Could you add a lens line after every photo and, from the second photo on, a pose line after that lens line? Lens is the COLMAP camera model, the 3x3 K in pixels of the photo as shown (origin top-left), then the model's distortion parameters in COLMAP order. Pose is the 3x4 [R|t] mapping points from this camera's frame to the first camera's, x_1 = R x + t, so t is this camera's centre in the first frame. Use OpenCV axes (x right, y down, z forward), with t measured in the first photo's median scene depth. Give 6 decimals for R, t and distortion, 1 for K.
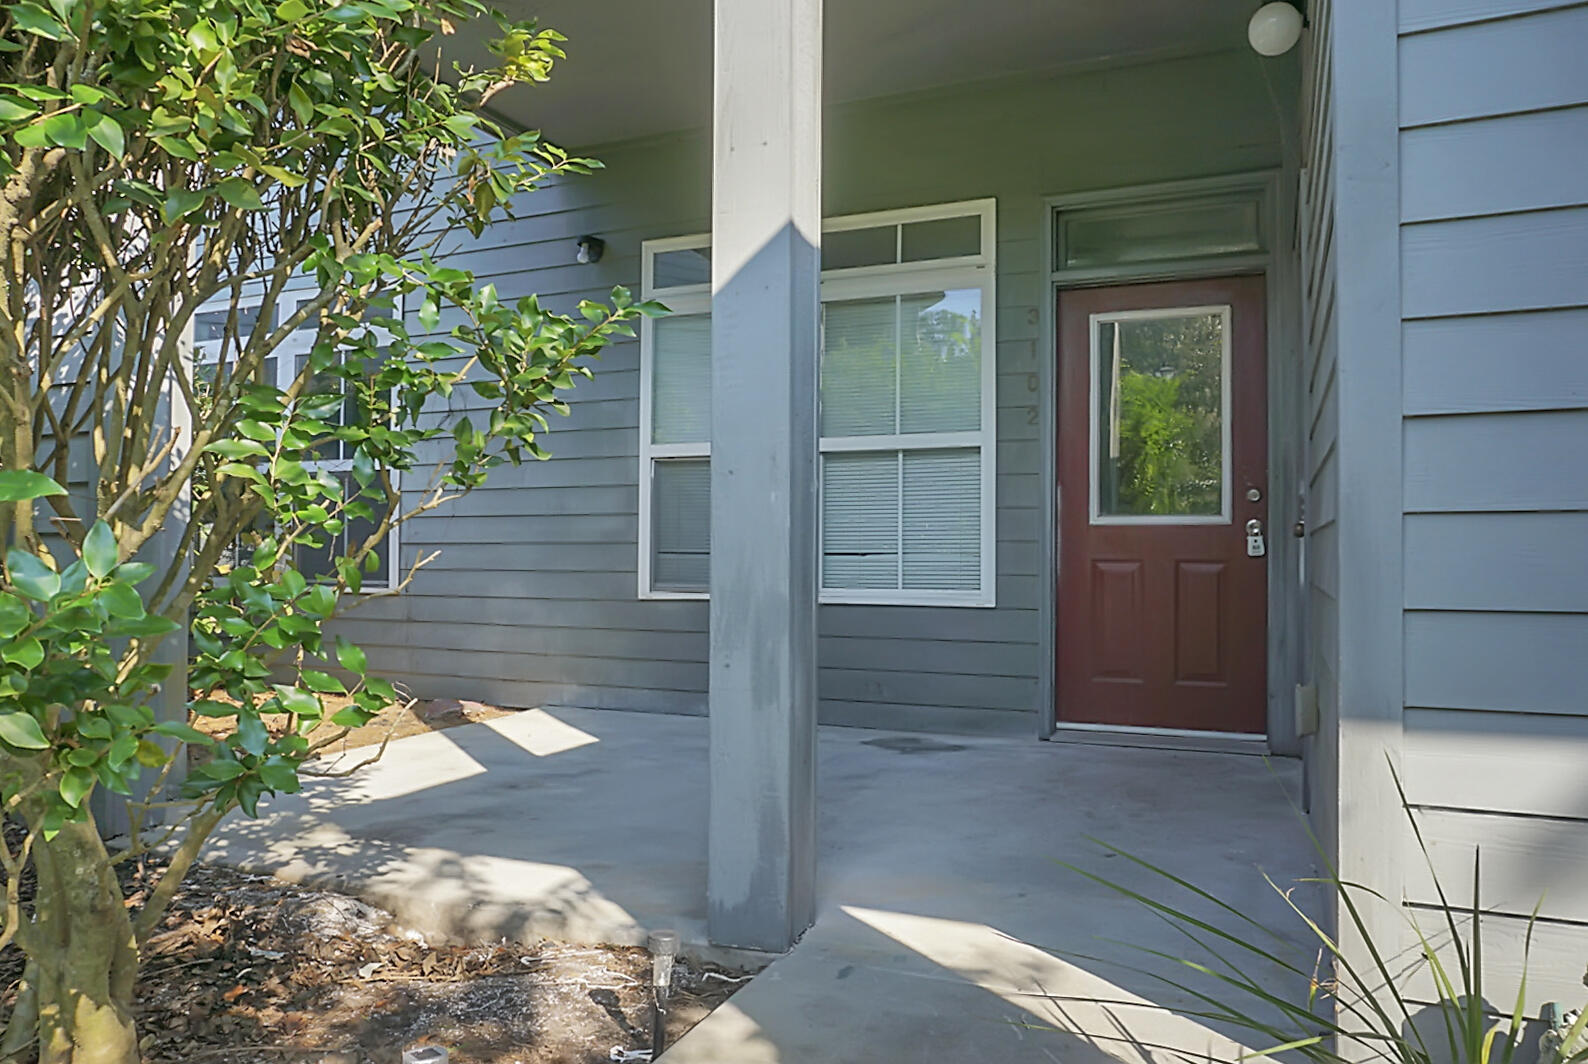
lens RADIAL K [[1089.7, 0, 794.6], [0, 1089.7, 535.8], [0, 0, 1]] dist [-0.001755, -0.000298]
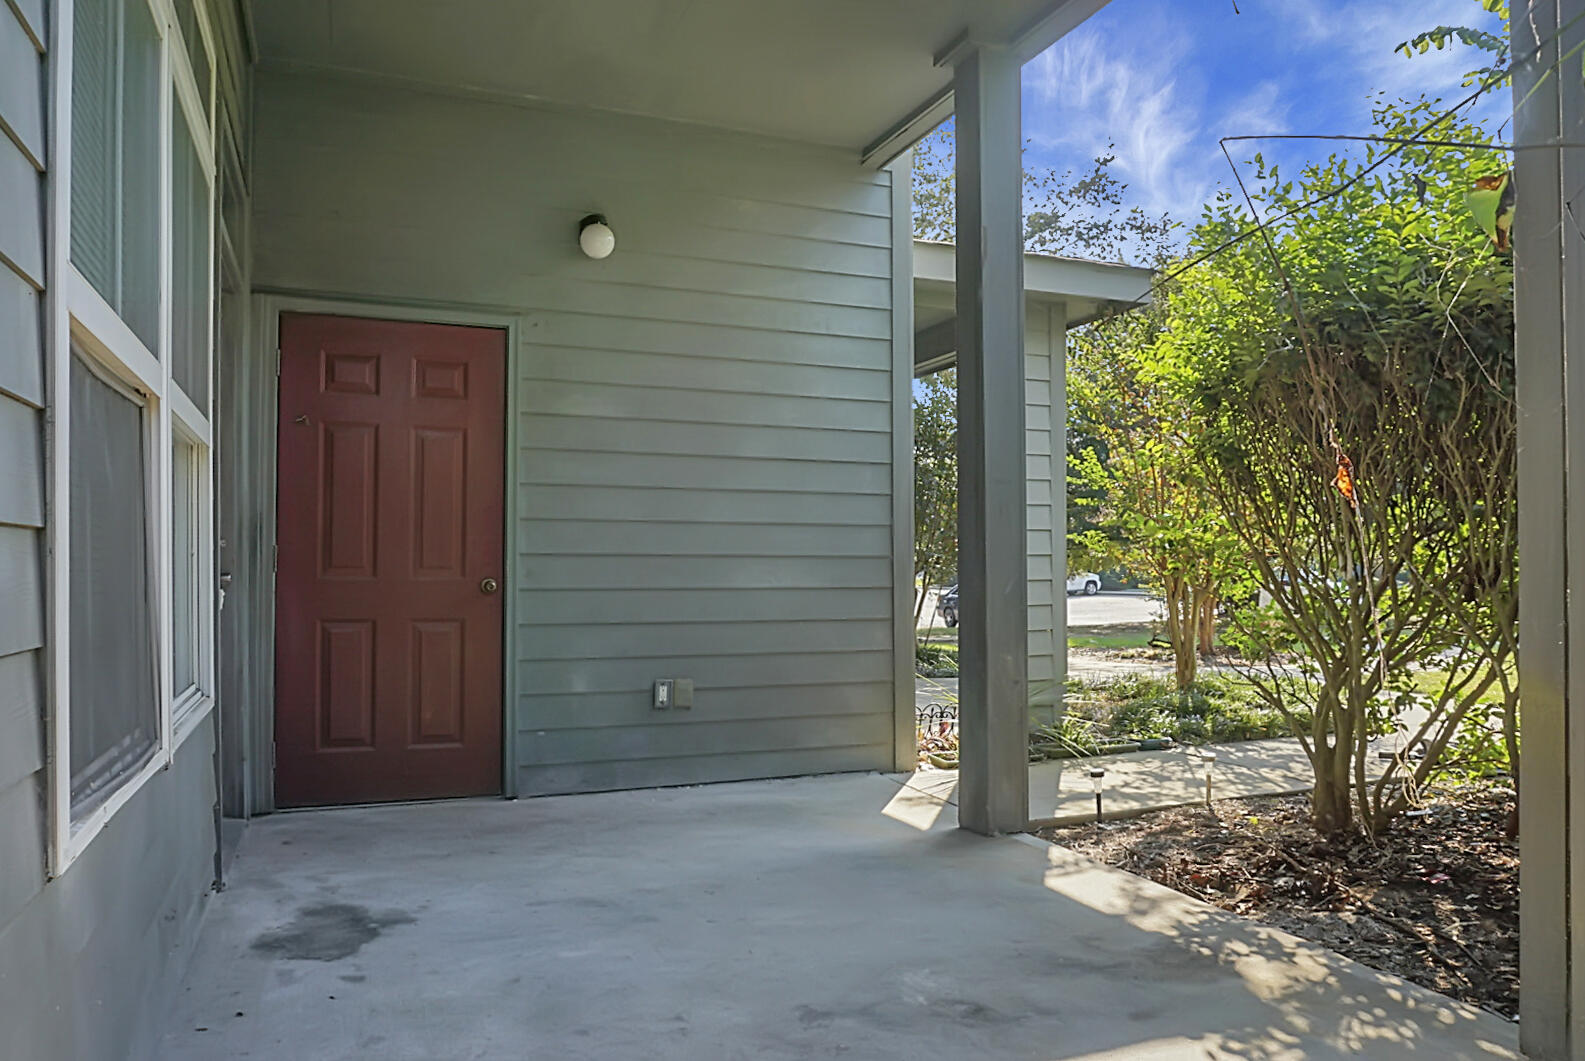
lens RADIAL K [[1087.7, 0, 790.6], [0, 1087.7, 540.7], [0, 0, 1]] dist [-0.001755, -0.000298]
pose [[-0.724821, 0.022827, 0.688559, -0.799309], [-0.011500, 0.998911, -0.045222, -0.010719], [-0.688842, -0.040696, -0.723769, 1.994345]]
